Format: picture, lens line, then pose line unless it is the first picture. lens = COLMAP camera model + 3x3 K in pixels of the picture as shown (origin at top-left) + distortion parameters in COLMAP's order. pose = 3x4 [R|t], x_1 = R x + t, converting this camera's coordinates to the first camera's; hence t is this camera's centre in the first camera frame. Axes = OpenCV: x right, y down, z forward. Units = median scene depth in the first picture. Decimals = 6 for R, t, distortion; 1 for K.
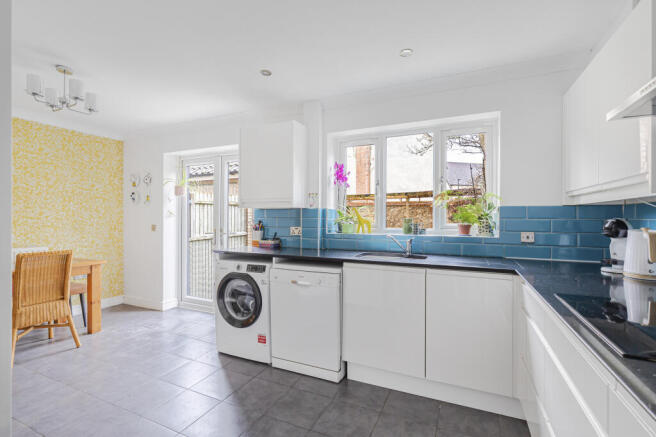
lens RADIAL K [[300.0, 0, 327.8], [0, 300.0, 221.8], [0, 0, 1]] dist [0.002164, -0.000366]
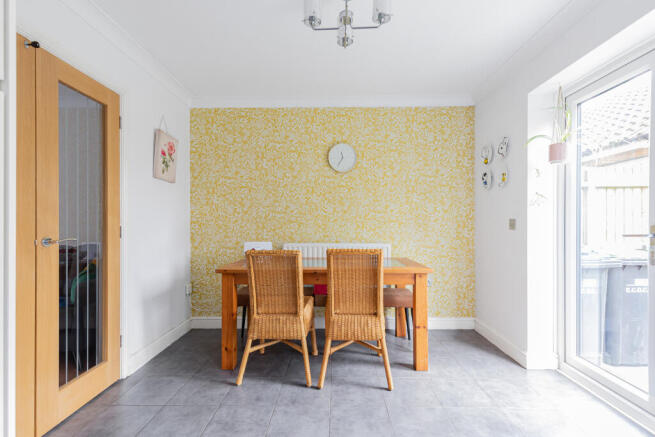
lens RADIAL K [[299.6, 0, 327.3], [0, 299.6, 221.8], [0, 0, 1]] dist [0.002164, -0.000366]
pose [[0.407659, -0.008141, -0.913098, -0.182090], [-0.008687, 0.999880, -0.012793, 0.027452], [0.913093, 0.013147, 0.407539, 0.419770]]
